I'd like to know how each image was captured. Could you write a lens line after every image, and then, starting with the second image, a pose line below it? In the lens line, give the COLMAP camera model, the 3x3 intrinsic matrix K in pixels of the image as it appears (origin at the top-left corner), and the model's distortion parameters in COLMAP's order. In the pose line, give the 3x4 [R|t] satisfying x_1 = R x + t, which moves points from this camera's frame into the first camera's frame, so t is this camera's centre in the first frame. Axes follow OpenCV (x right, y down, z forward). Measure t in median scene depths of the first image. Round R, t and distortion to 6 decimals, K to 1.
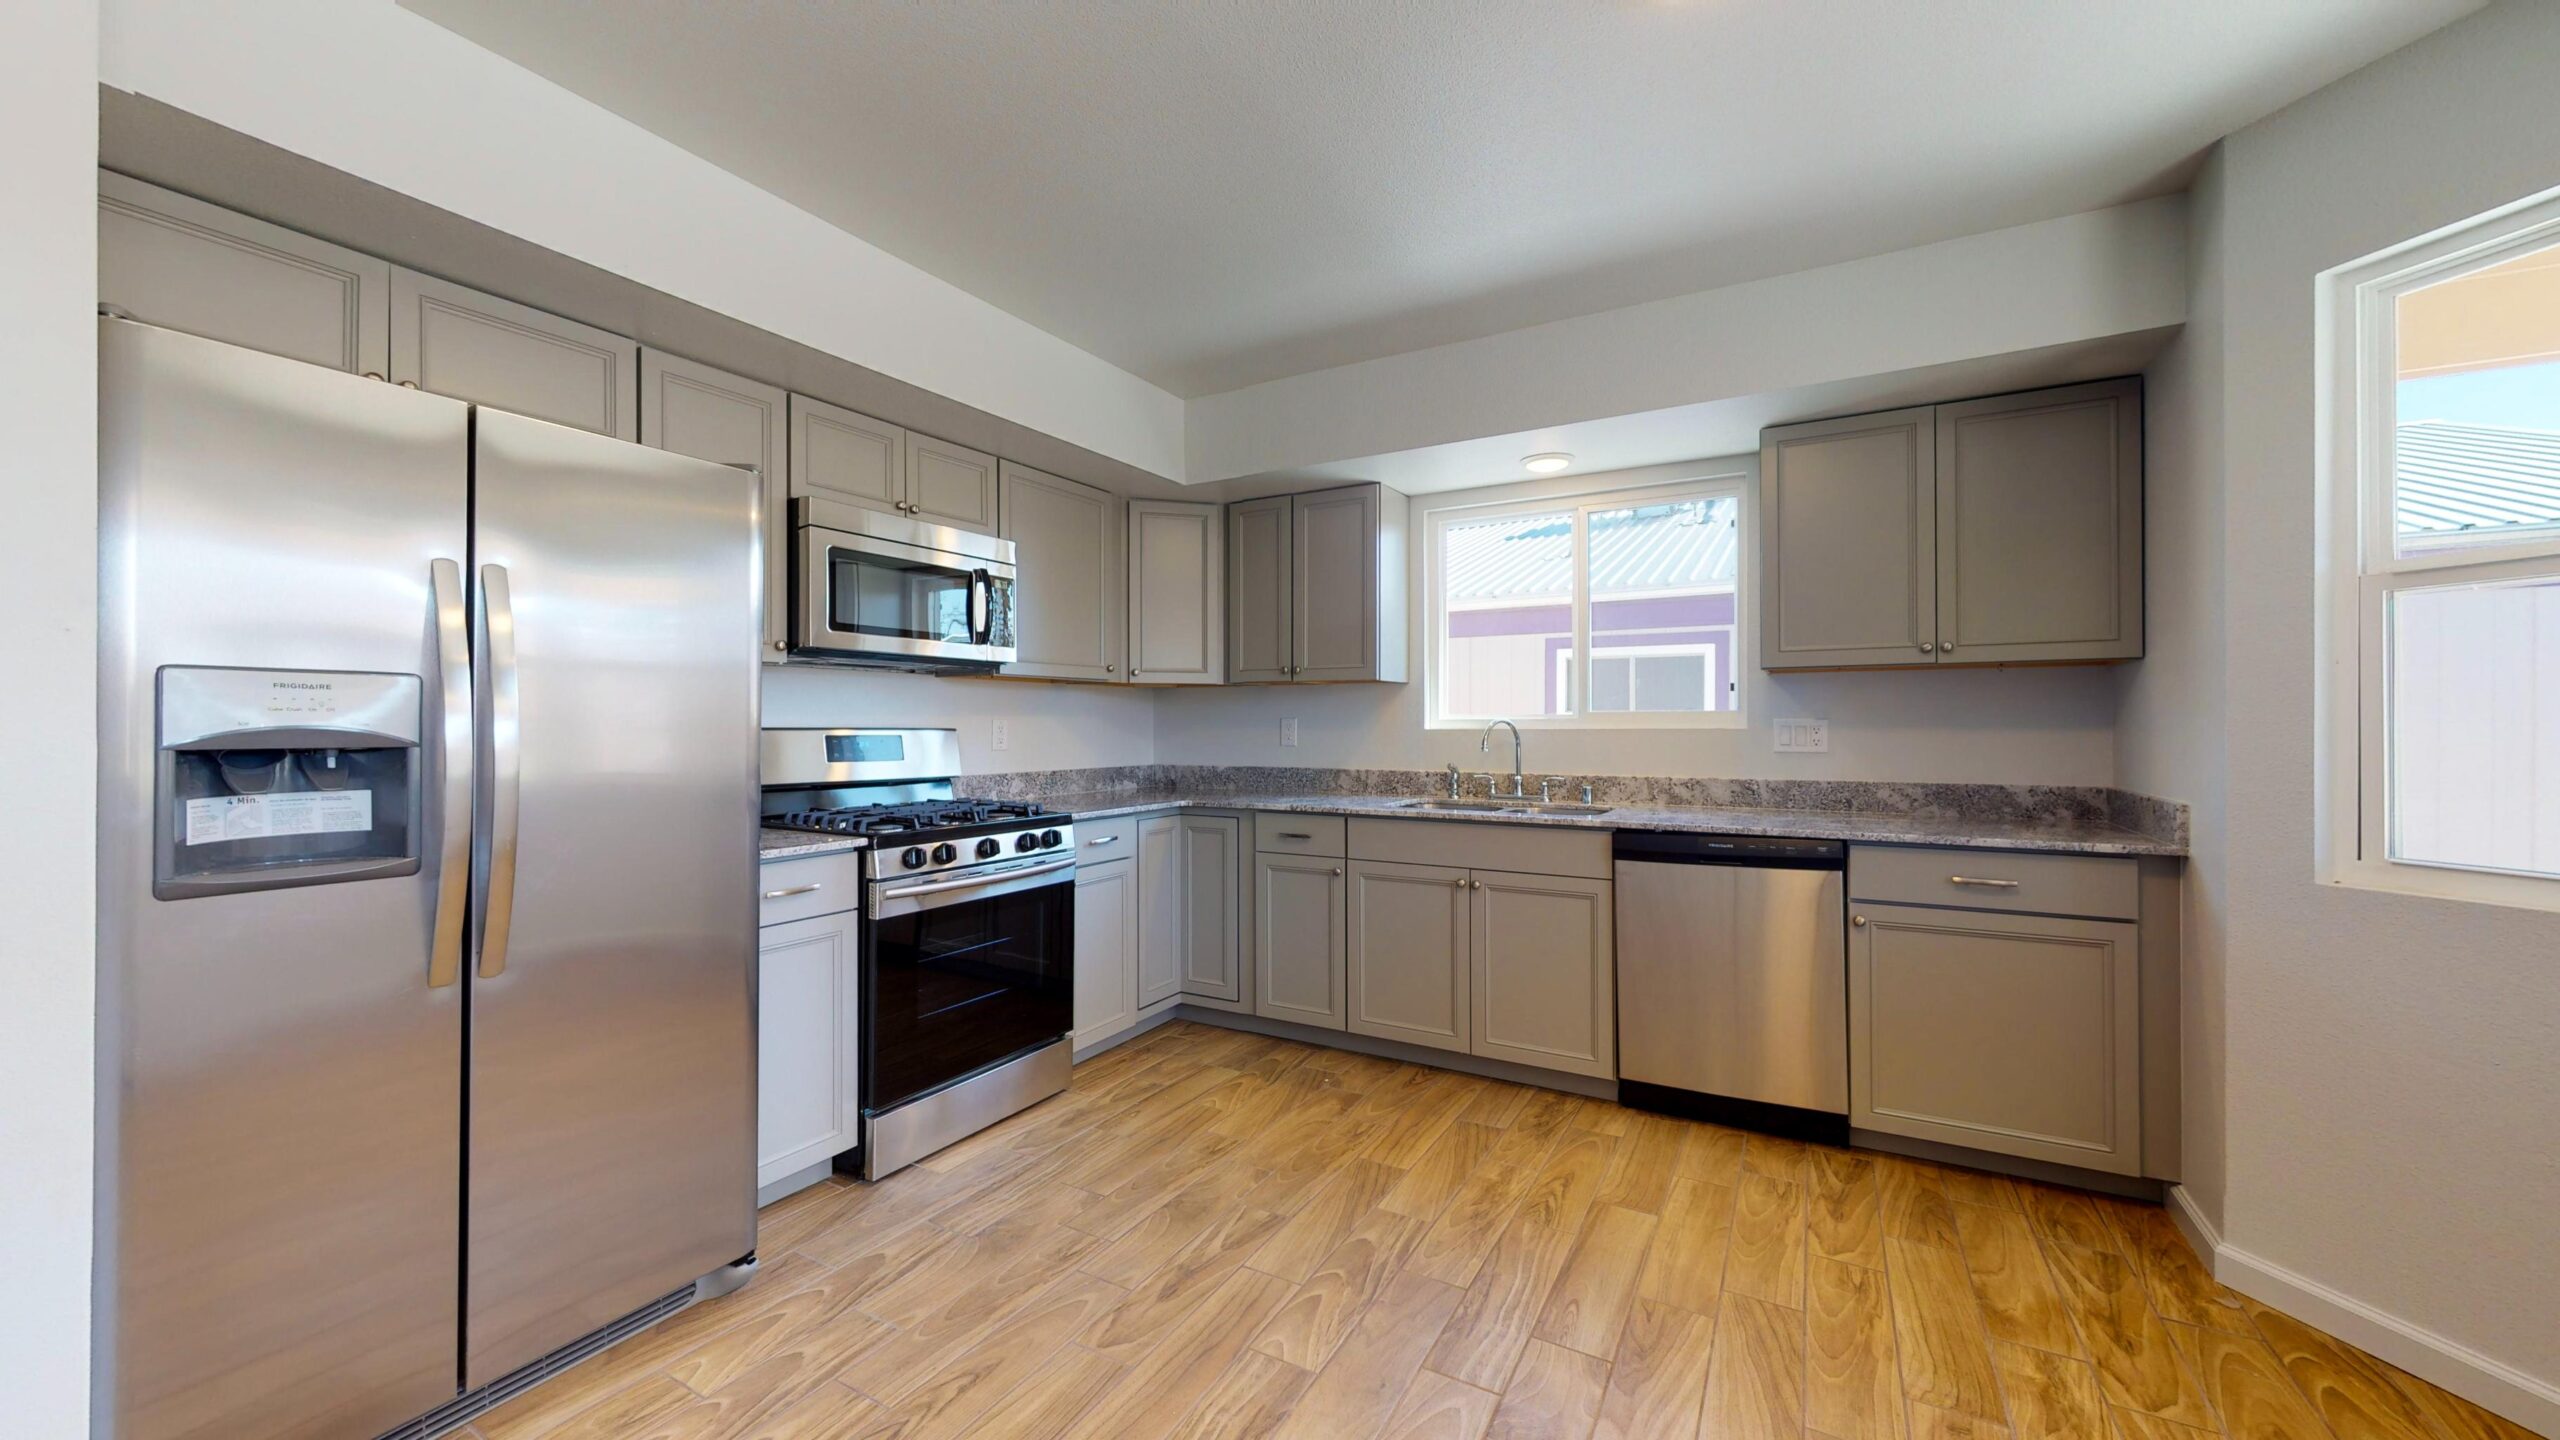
lens RADIAL K [[941.4, 0, 1283.7], [0, 941.4, 723.2], [0, 0, 1]] dist [0.001251, 0.000092]
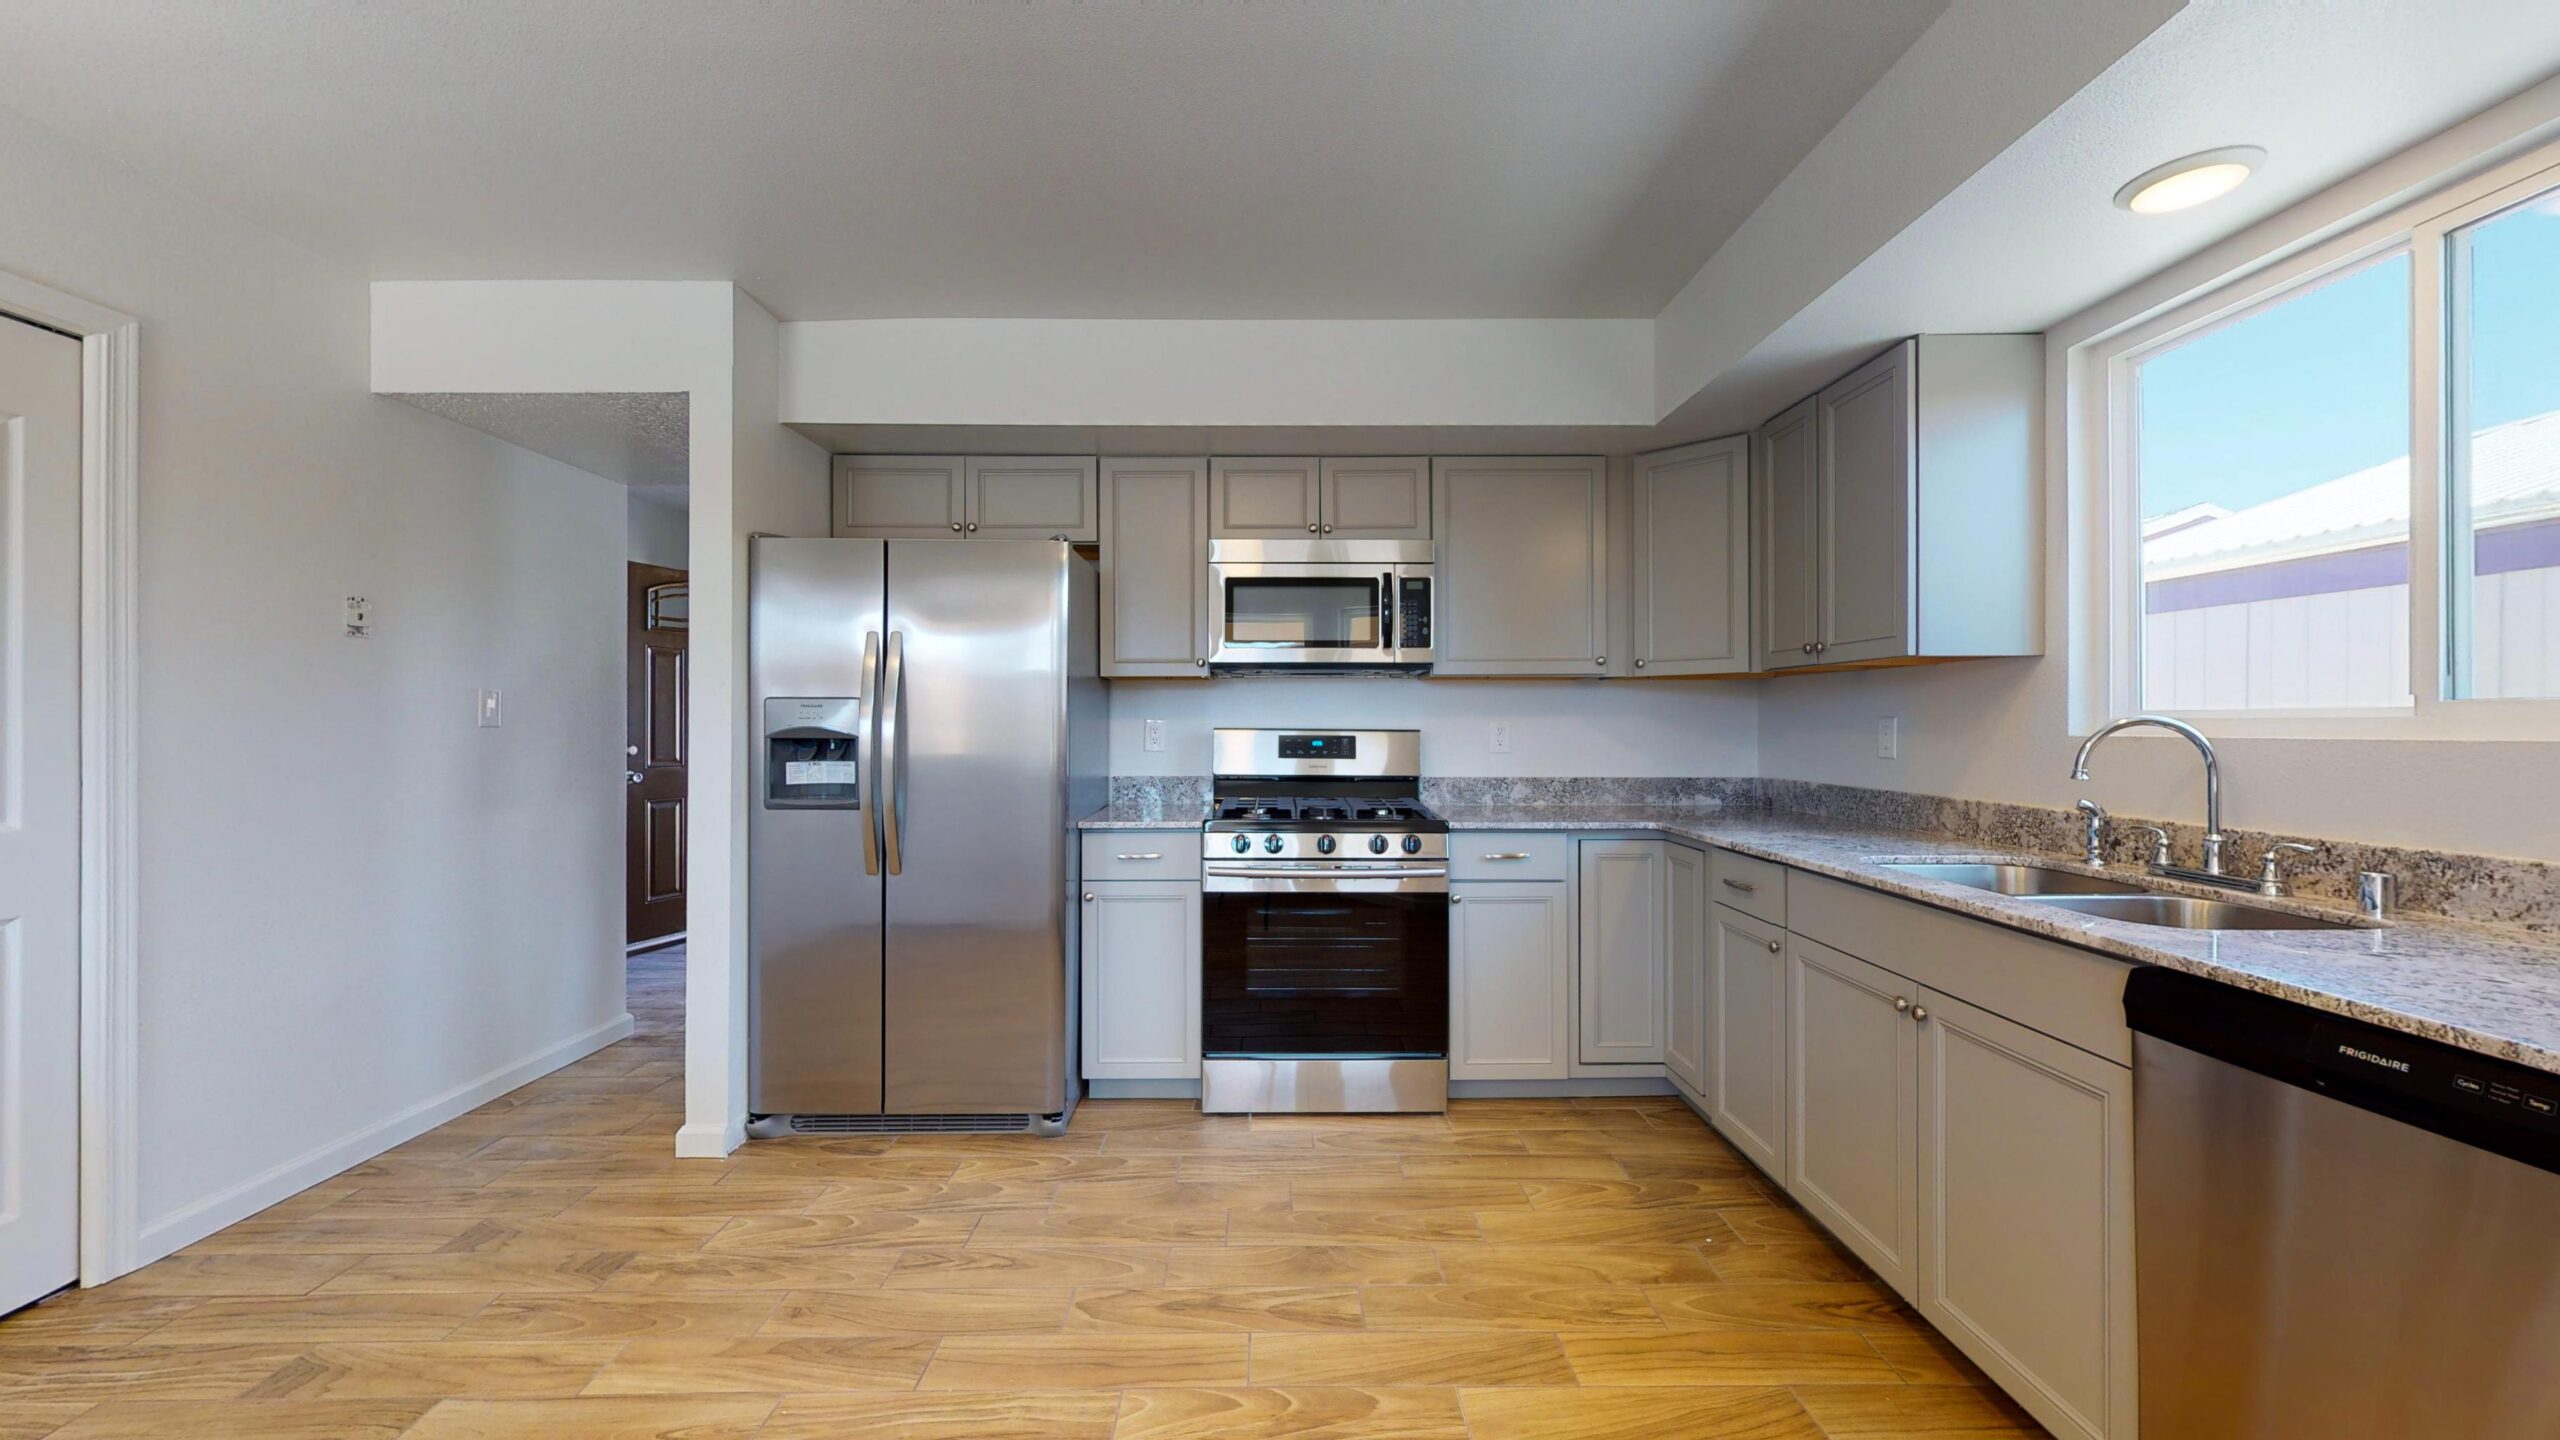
lens RADIAL K [[941.4, 0, 1283.7], [0, 941.4, 723.2], [0, 0, 1]] dist [0.001251, 0.000092]
pose [[0.498769, -0.000333, -0.866735, 0.537331], [0.000463, 1.000000, -0.000118, -0.001853], [0.866735, -0.000343, 0.498769, 0.418207]]
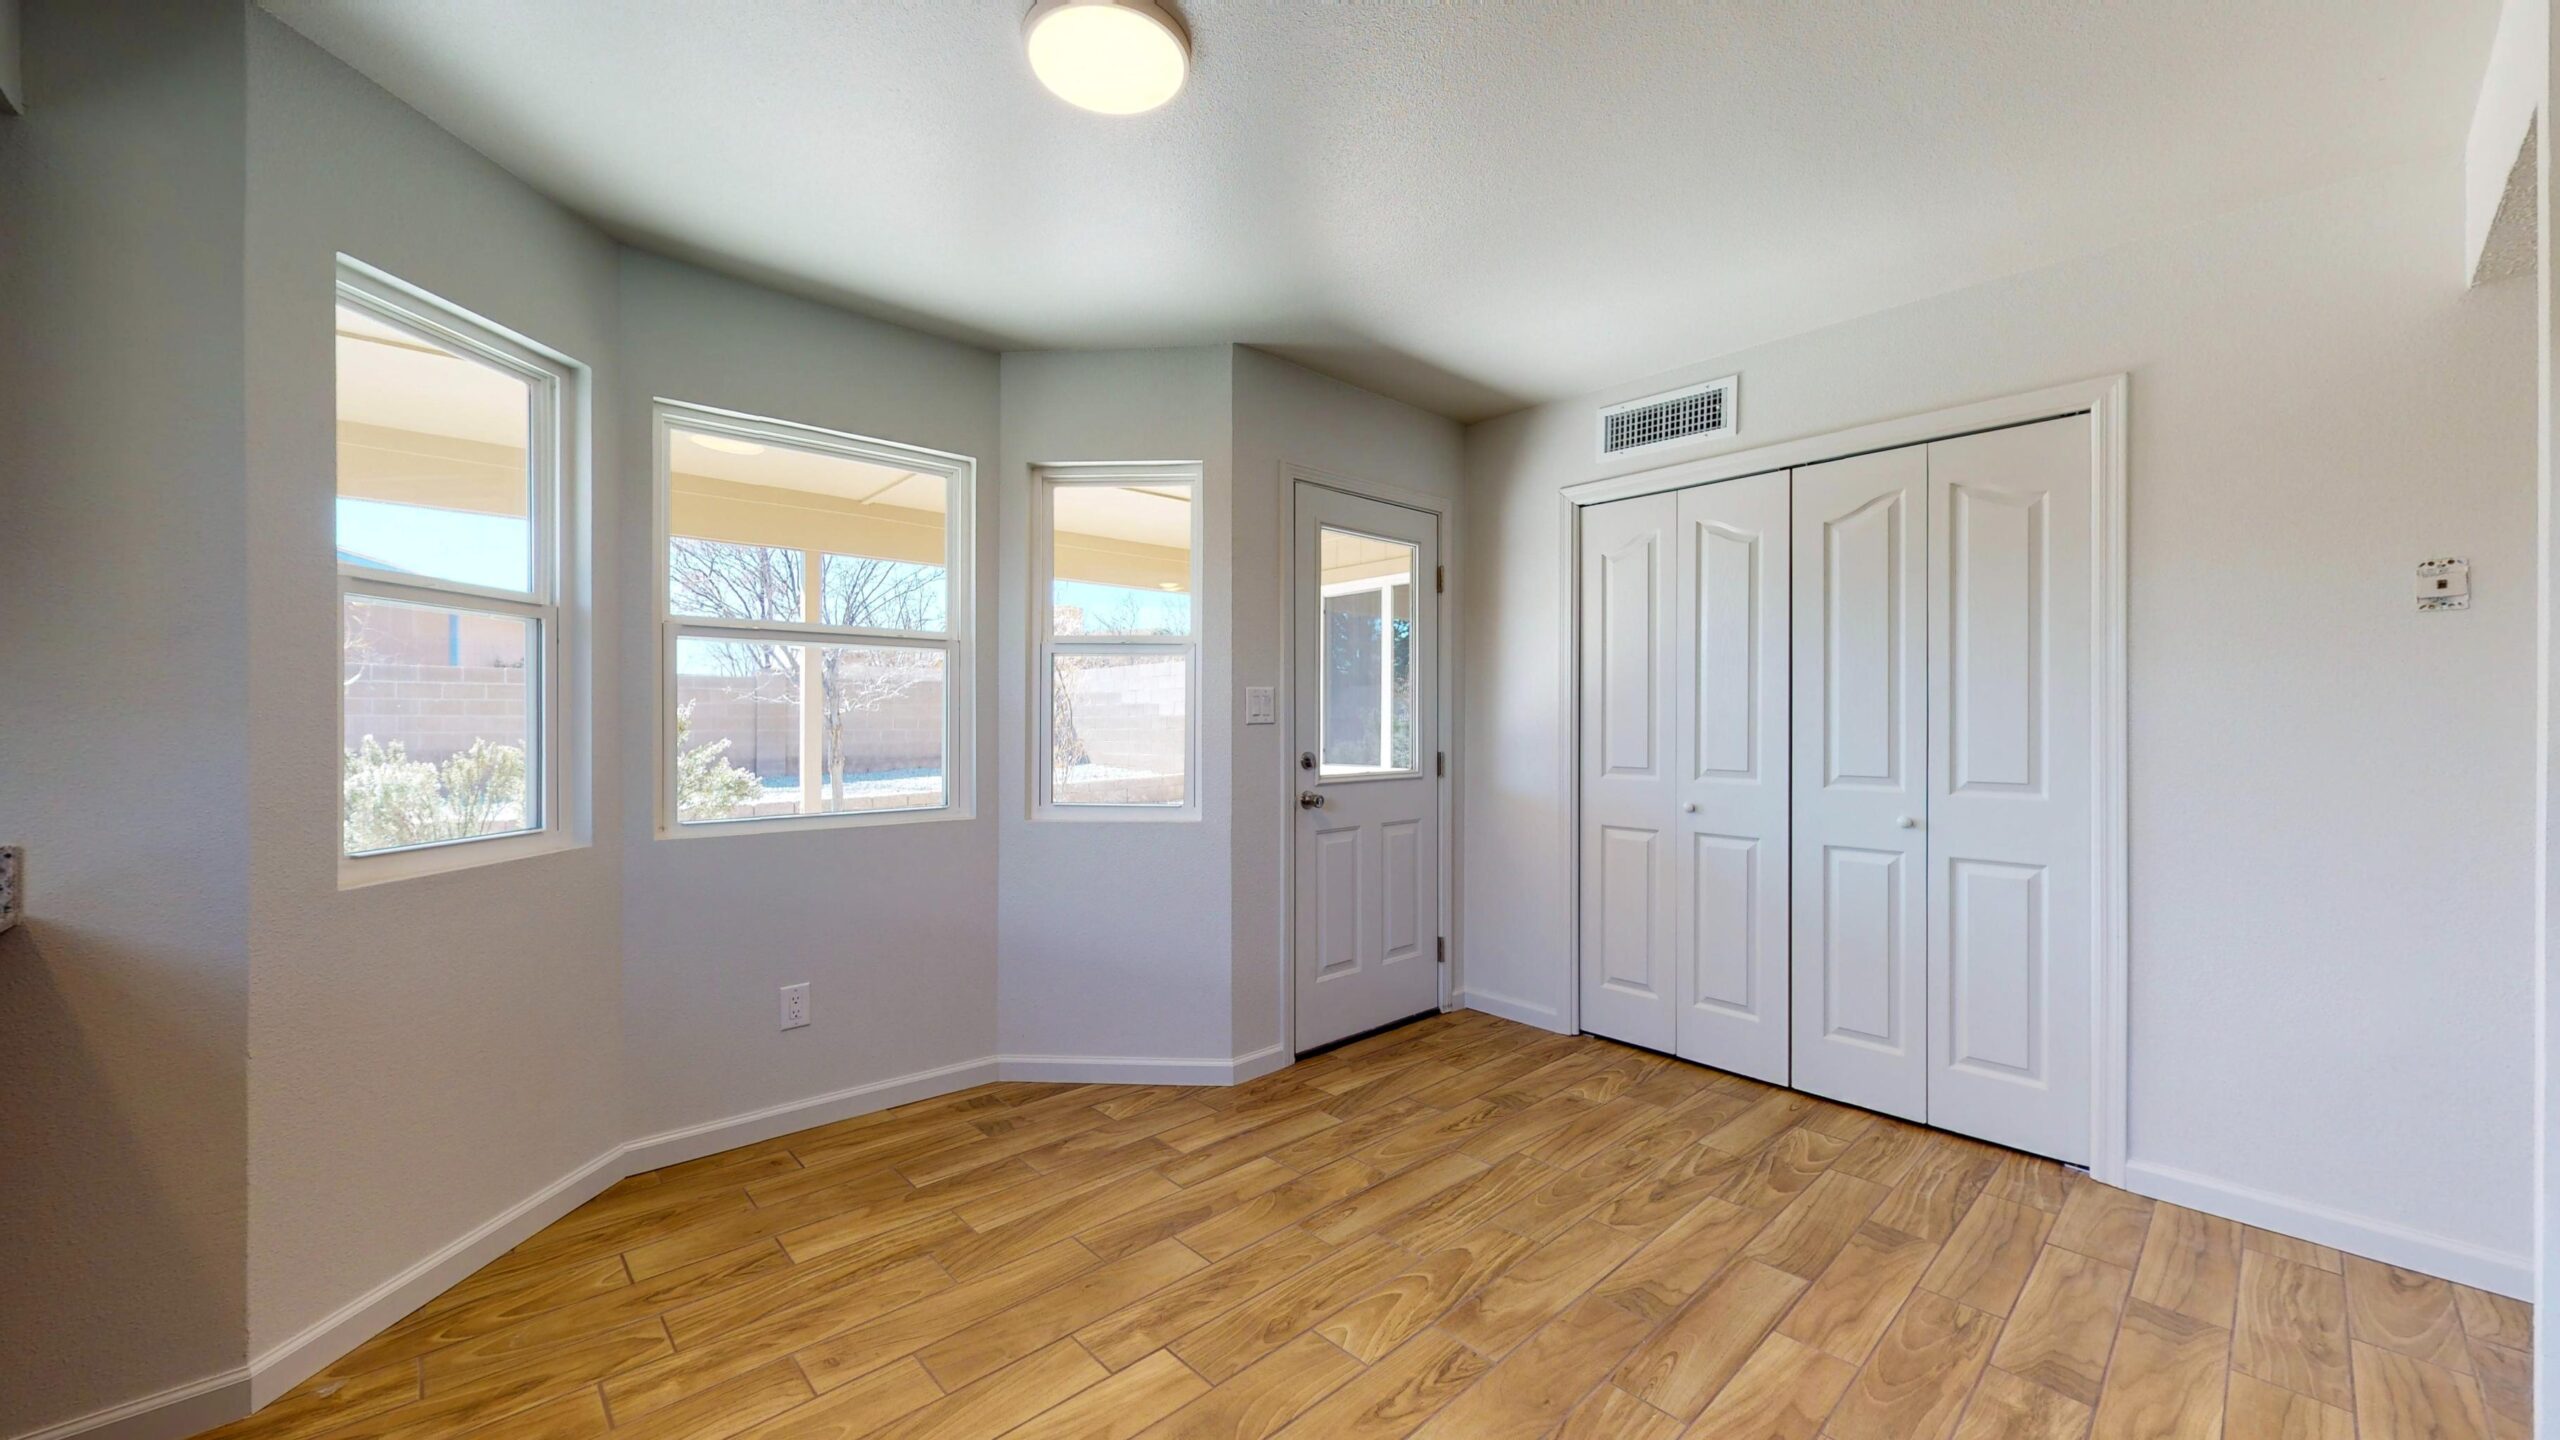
lens RADIAL K [[941.4, 0, 1283.7], [0, 941.4, 723.2], [0, 0, 1]] dist [0.001251, 0.000092]
pose [[-0.951175, -0.000177, 0.308651, -0.070557], [-0.000281, 1.000000, -0.000292, 0.000062], [-0.308651, -0.000364, -0.951175, 1.047209]]
